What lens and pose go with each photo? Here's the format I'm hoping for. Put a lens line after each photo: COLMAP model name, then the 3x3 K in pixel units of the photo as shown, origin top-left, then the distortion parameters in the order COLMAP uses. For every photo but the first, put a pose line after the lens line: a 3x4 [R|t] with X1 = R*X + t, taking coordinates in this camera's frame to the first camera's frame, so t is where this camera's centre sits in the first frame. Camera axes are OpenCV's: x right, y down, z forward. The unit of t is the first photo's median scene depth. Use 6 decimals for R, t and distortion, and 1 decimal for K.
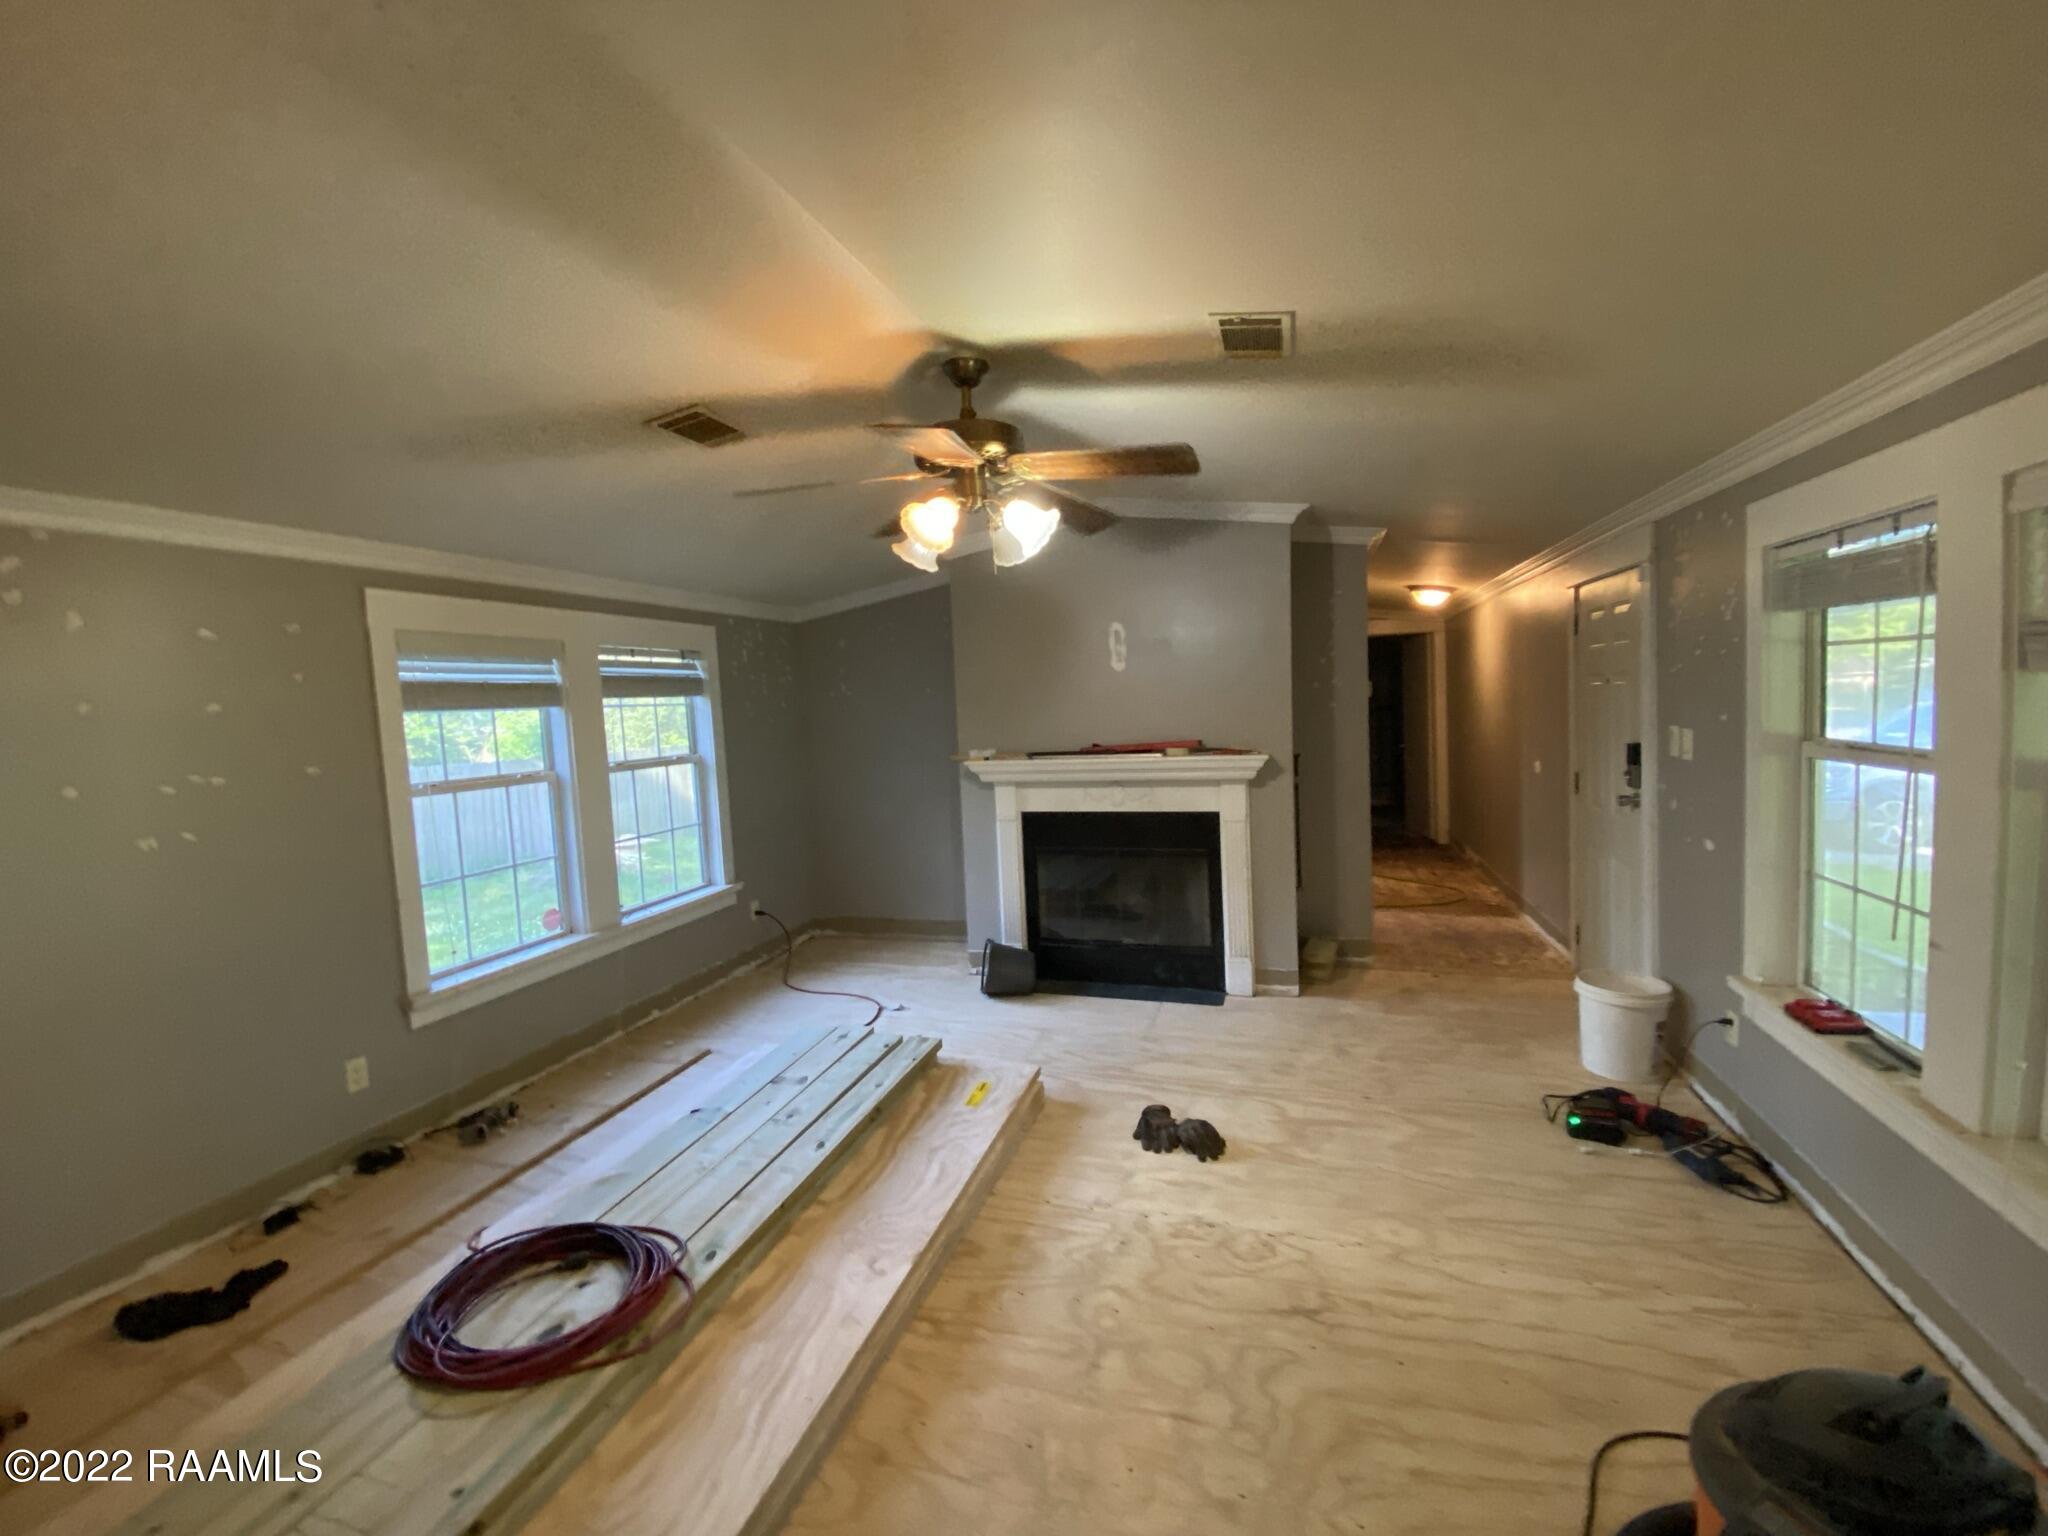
lens RADIAL K [[813.1, 0, 1024.0], [0, 813.1, 768.0], [0, 0, 1]] dist [0.000834, -0.015016]
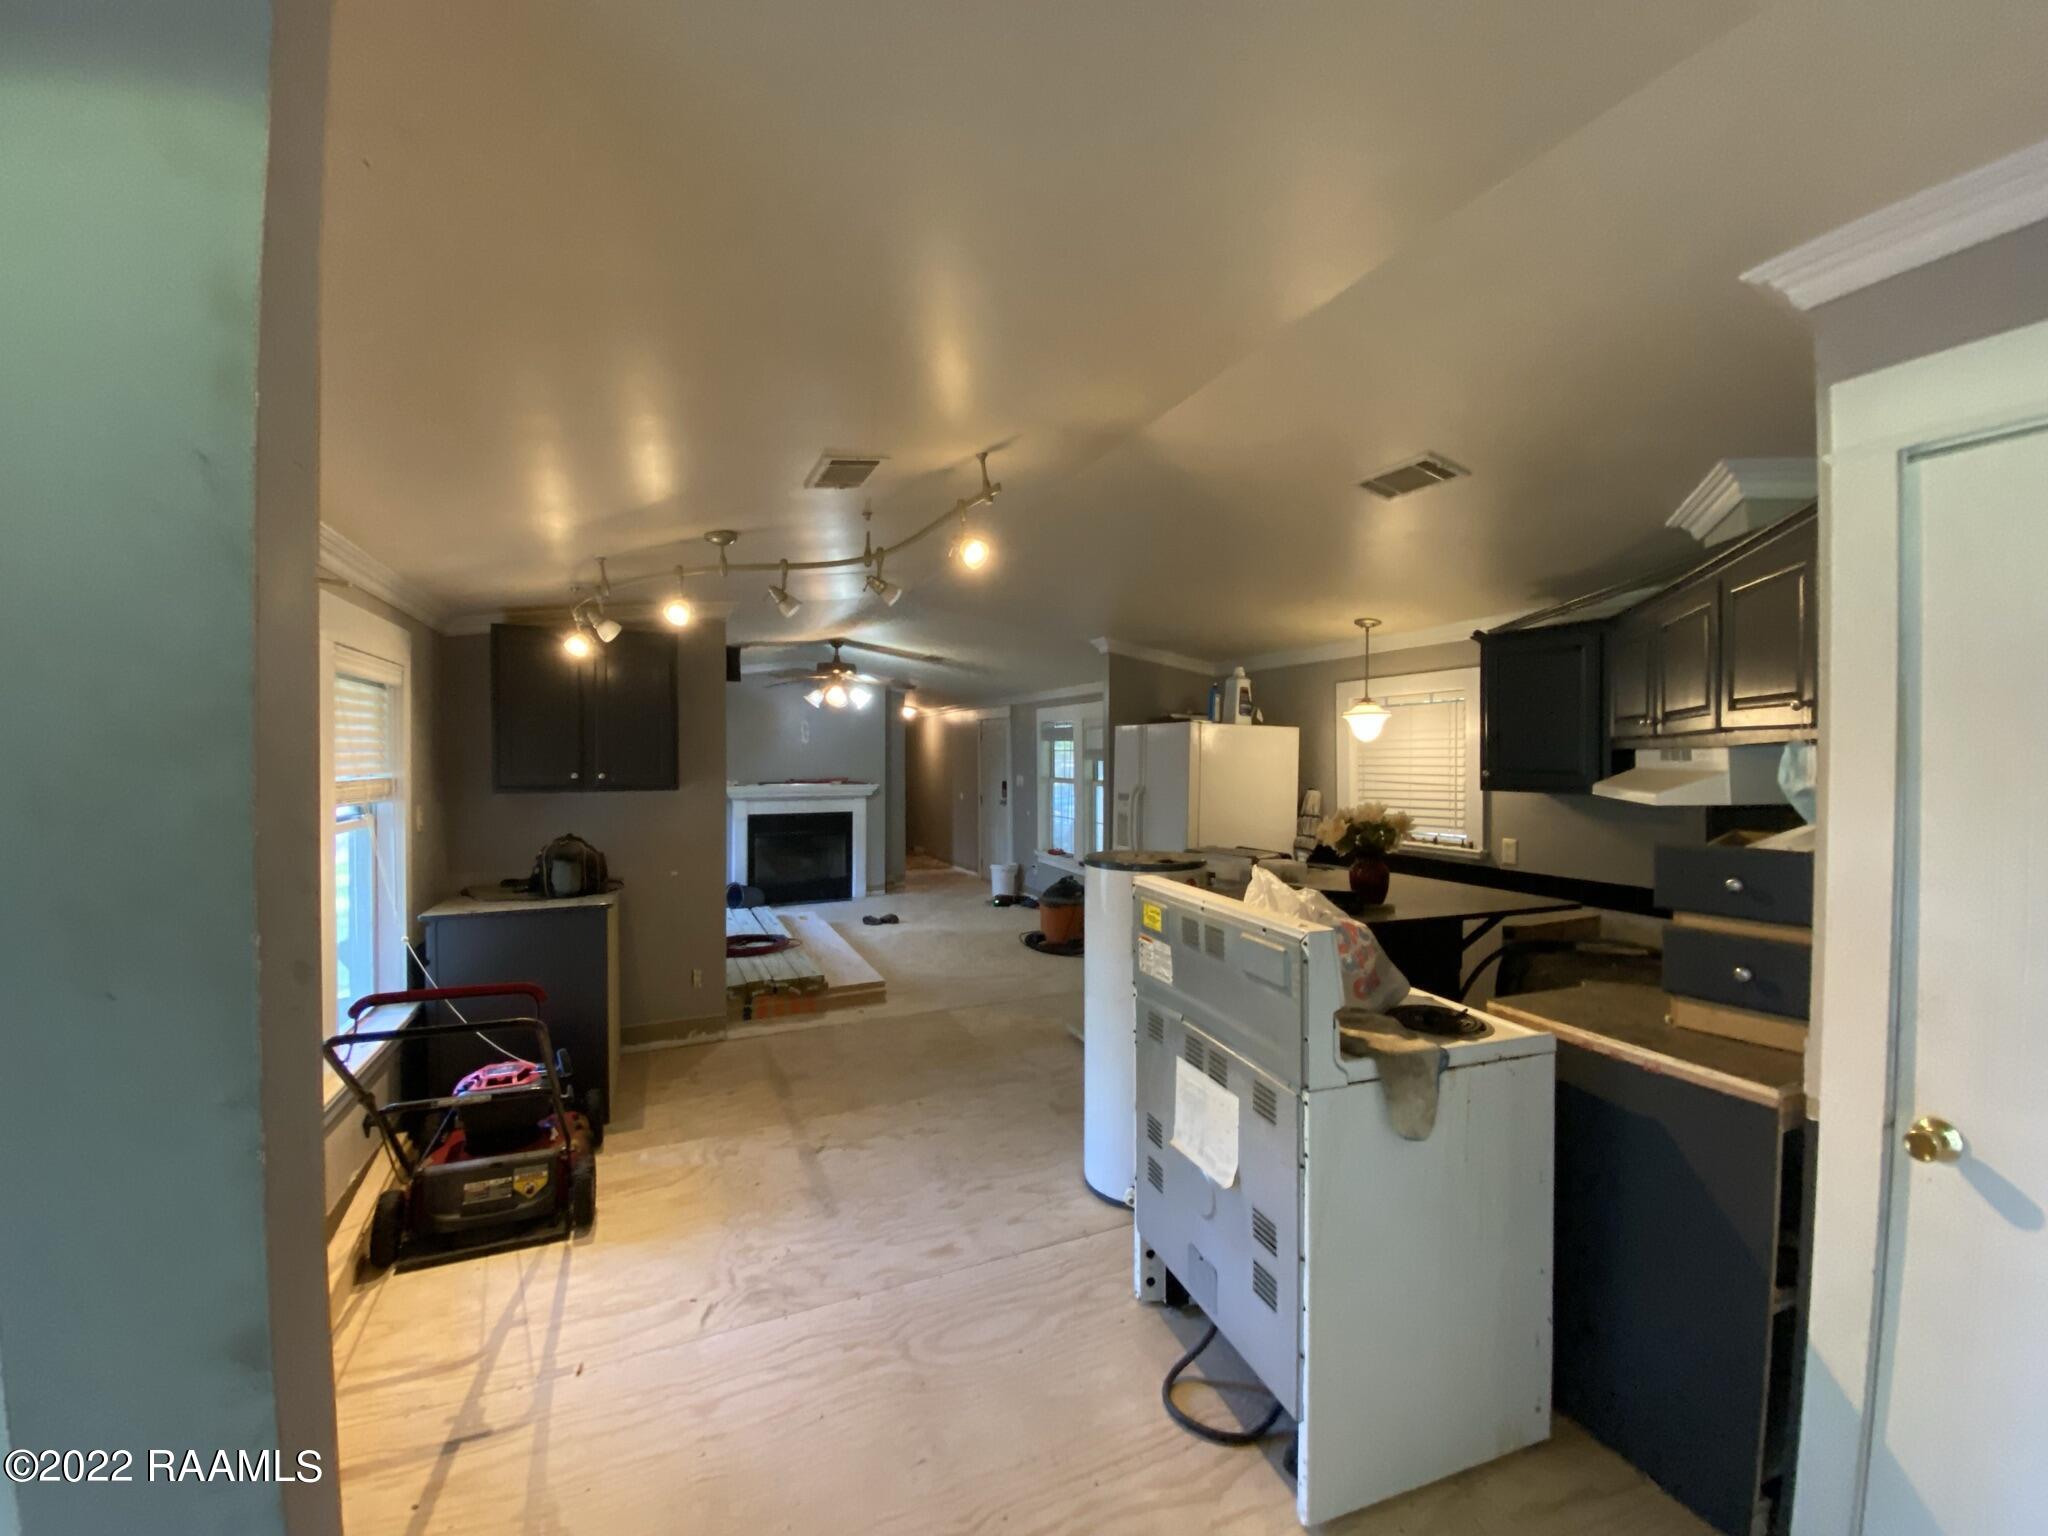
lens RADIAL K [[813.1, 0, 1024.0], [0, 813.1, 768.0], [0, 0, 1]] dist [0.000834, -0.015016]
pose [[0.735990, 0.041797, 0.675701, -0.896426], [0.019074, 0.996416, -0.082411, 0.126737], [-0.676724, 0.073542, 0.732555, -0.905339]]
